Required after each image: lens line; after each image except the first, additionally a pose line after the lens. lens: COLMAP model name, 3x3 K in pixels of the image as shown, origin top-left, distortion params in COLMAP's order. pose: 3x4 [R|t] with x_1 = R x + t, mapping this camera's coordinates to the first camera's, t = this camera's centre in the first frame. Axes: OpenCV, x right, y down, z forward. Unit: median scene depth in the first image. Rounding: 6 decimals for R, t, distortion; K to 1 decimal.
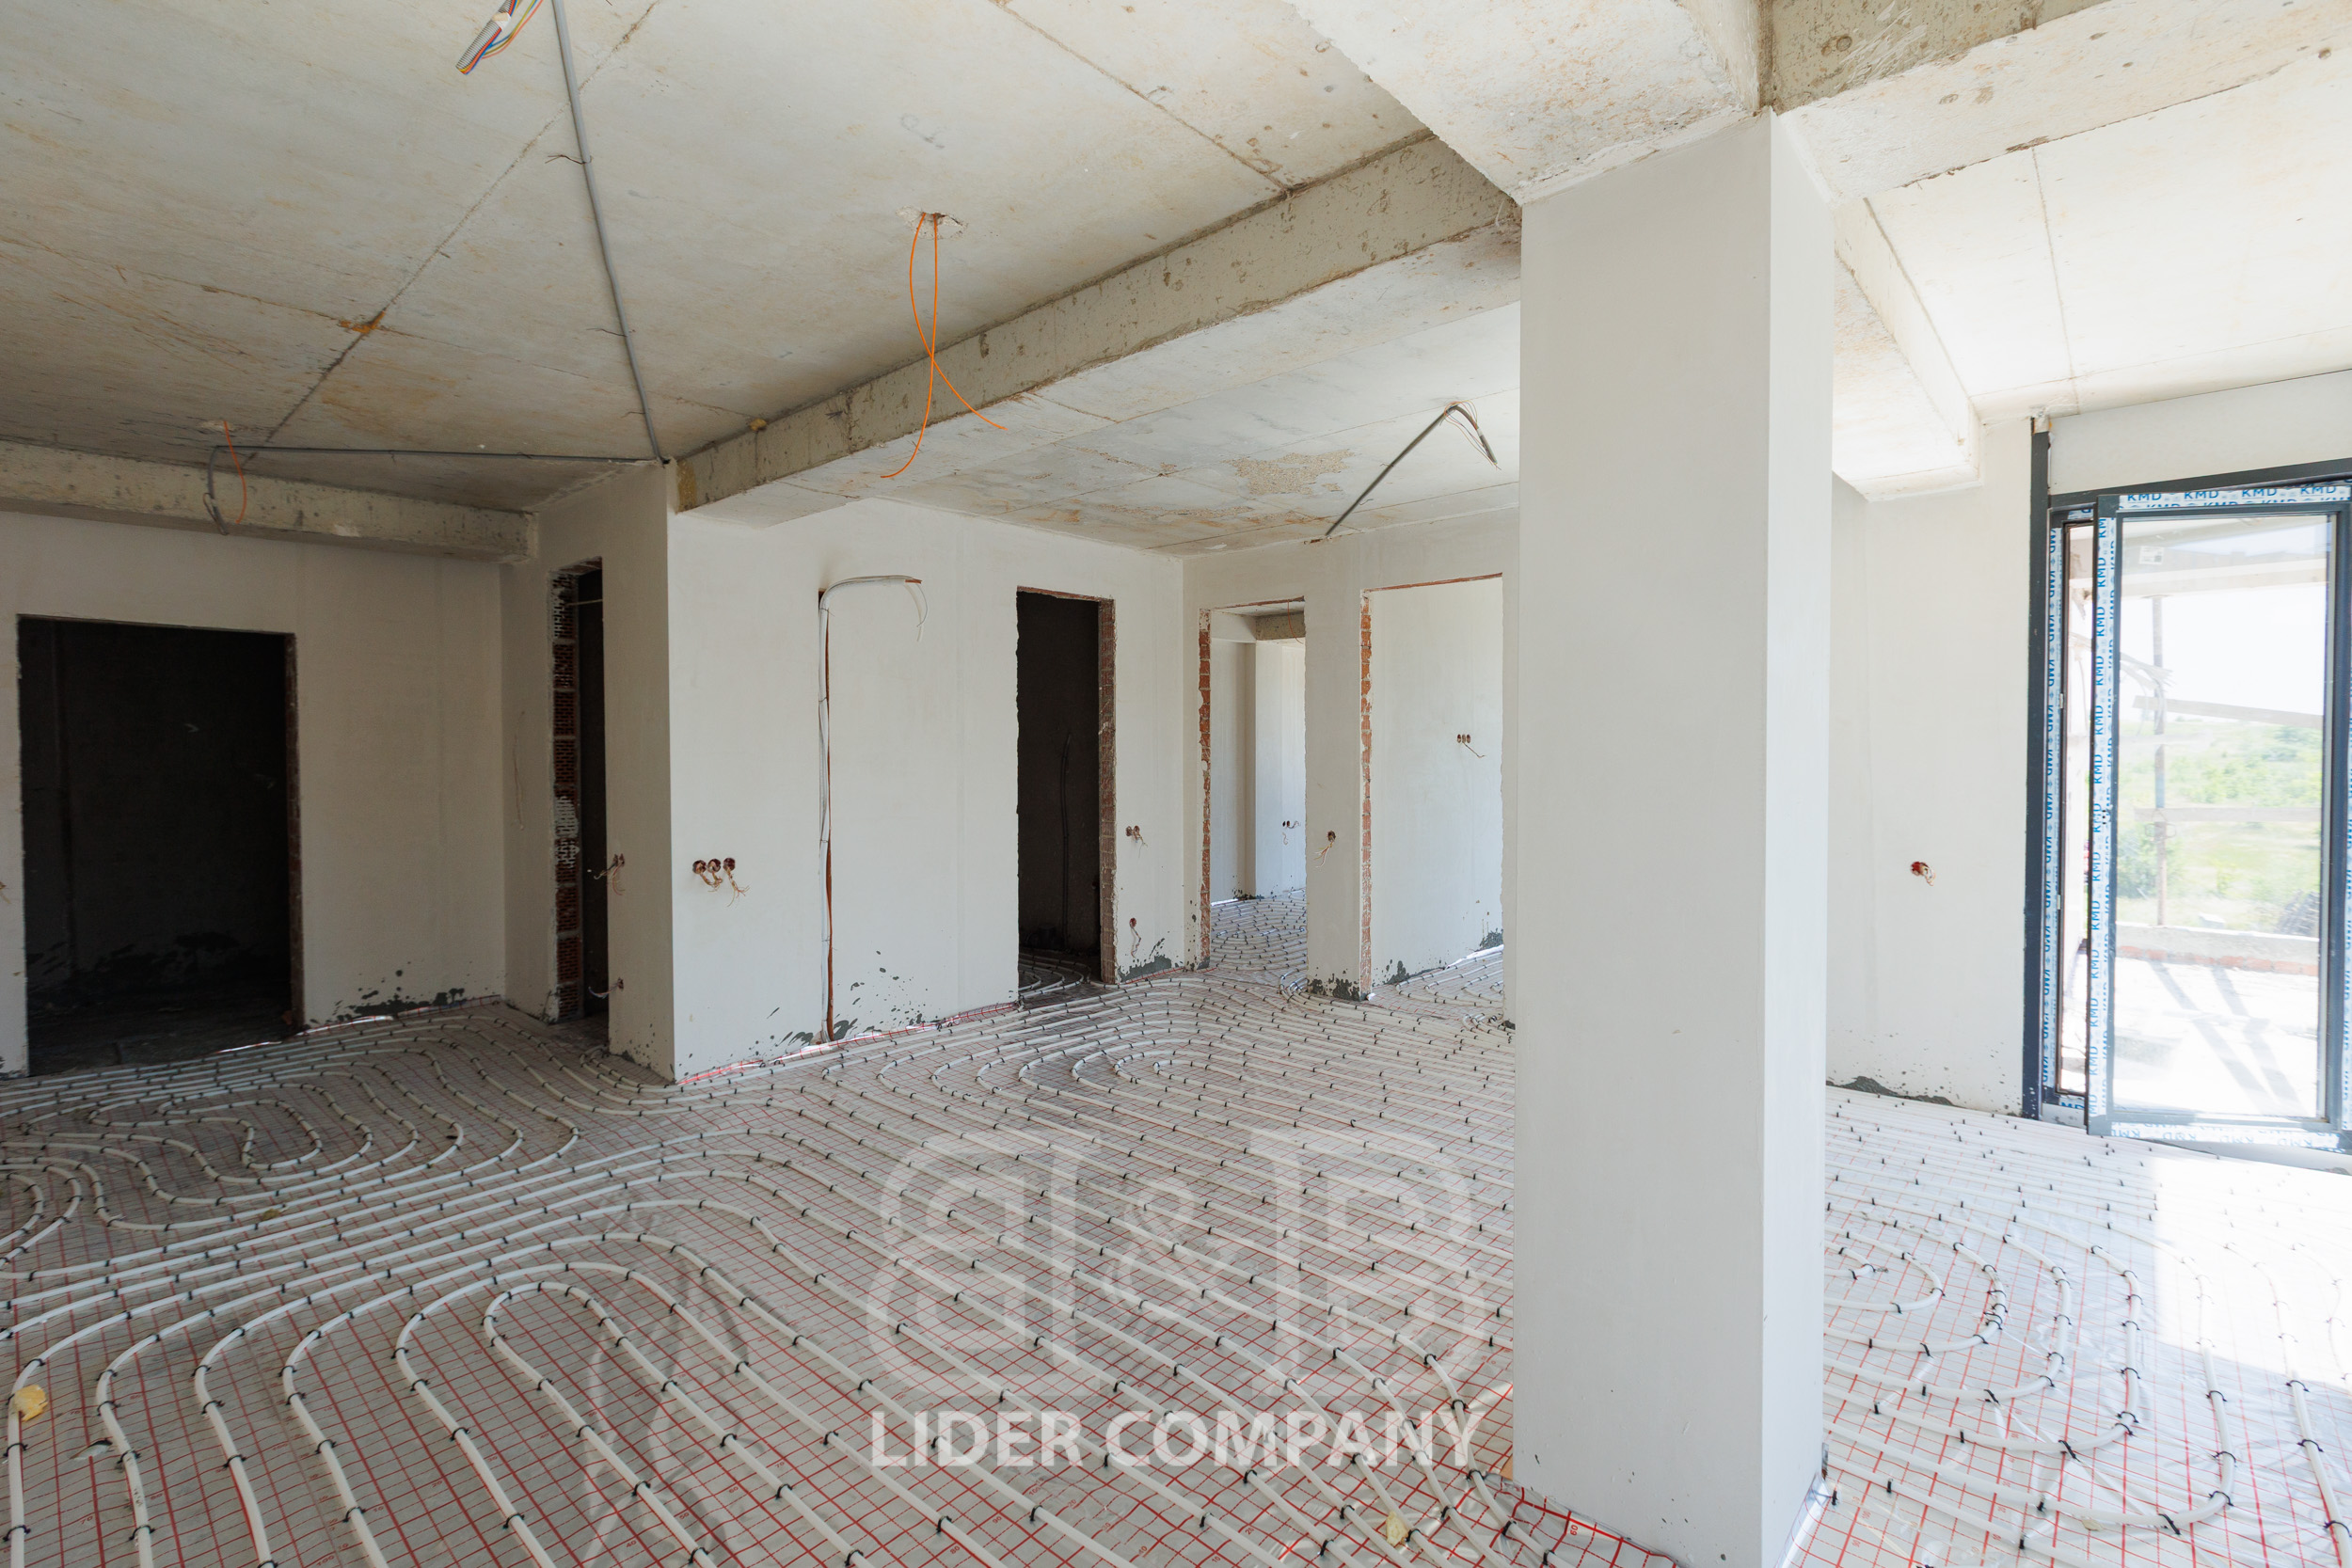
lens RADIAL K [[1065.5, 0, 1172.1], [0, 1065.5, 777.6], [0, 0, 1]] dist [0.006082, 0.000385]
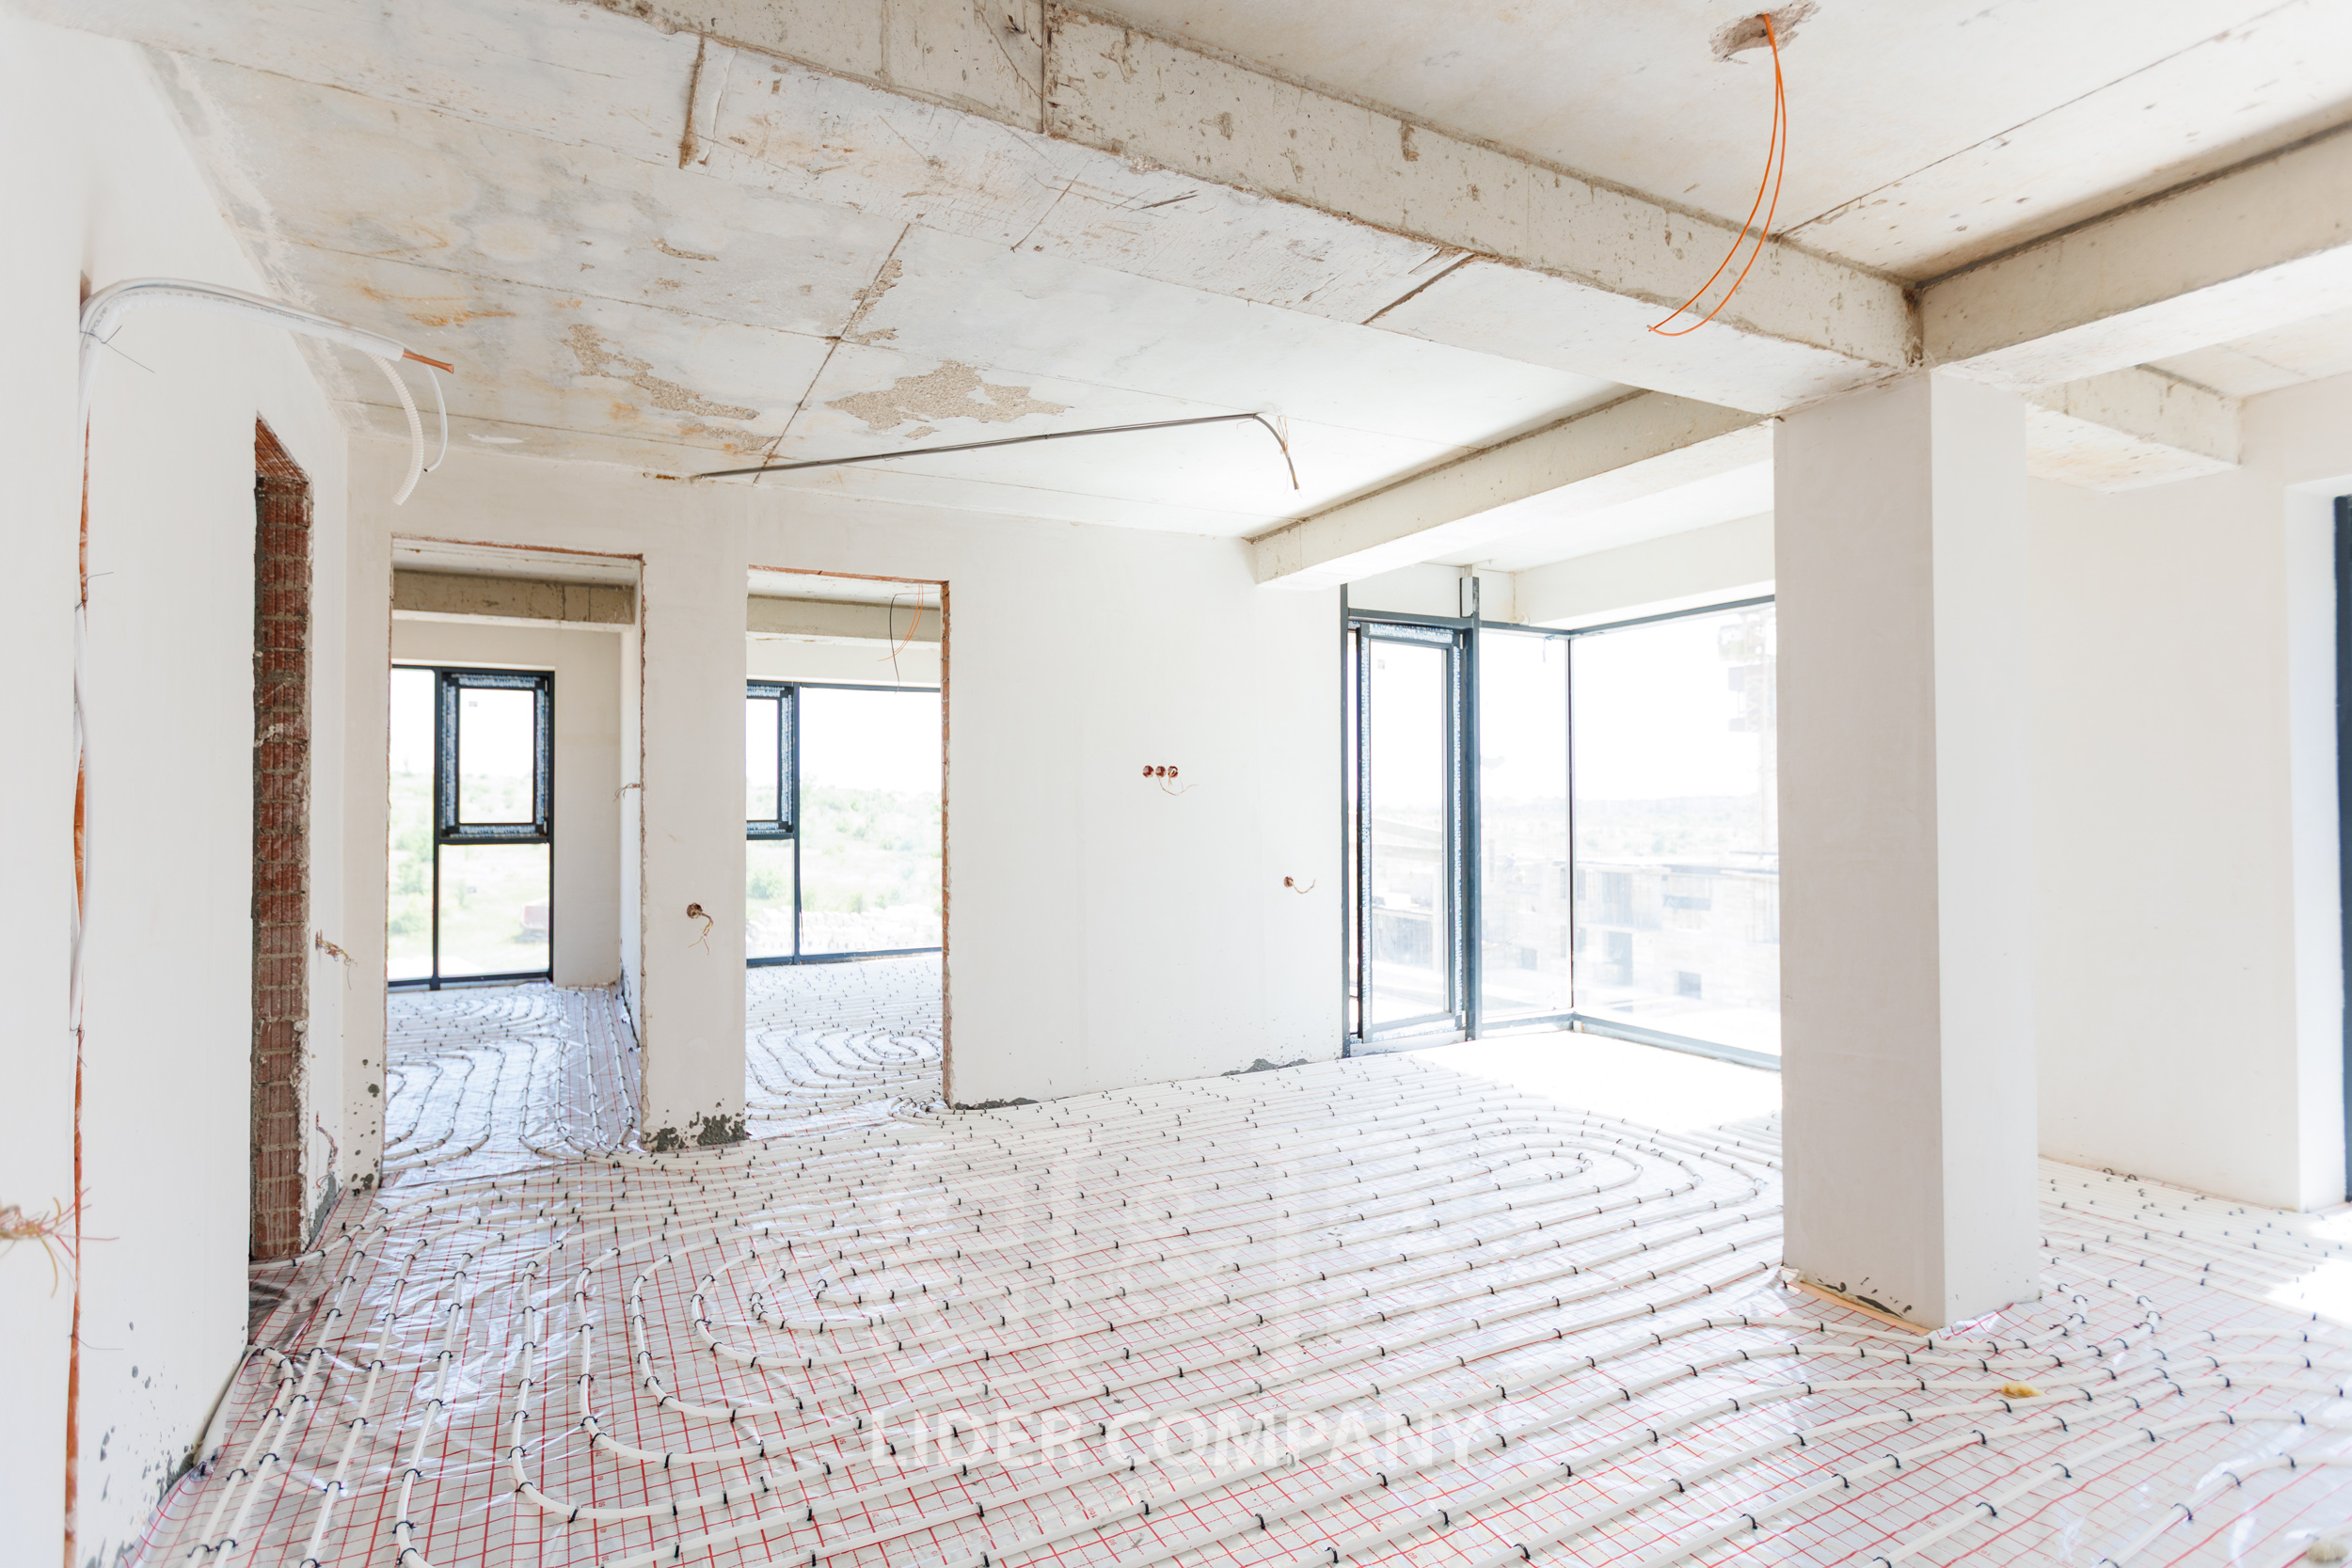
lens RADIAL K [[1153.5, 0, 1167.7], [0, 1153.5, 785.2], [0, 0, 1]] dist [0.000255, 0.000459]
pose [[0.349792, 0.012953, 0.936738, -0.569658], [0.023419, 0.999471, -0.022565, -0.002073], [-0.936535, 0.029830, 0.349304, 0.586559]]
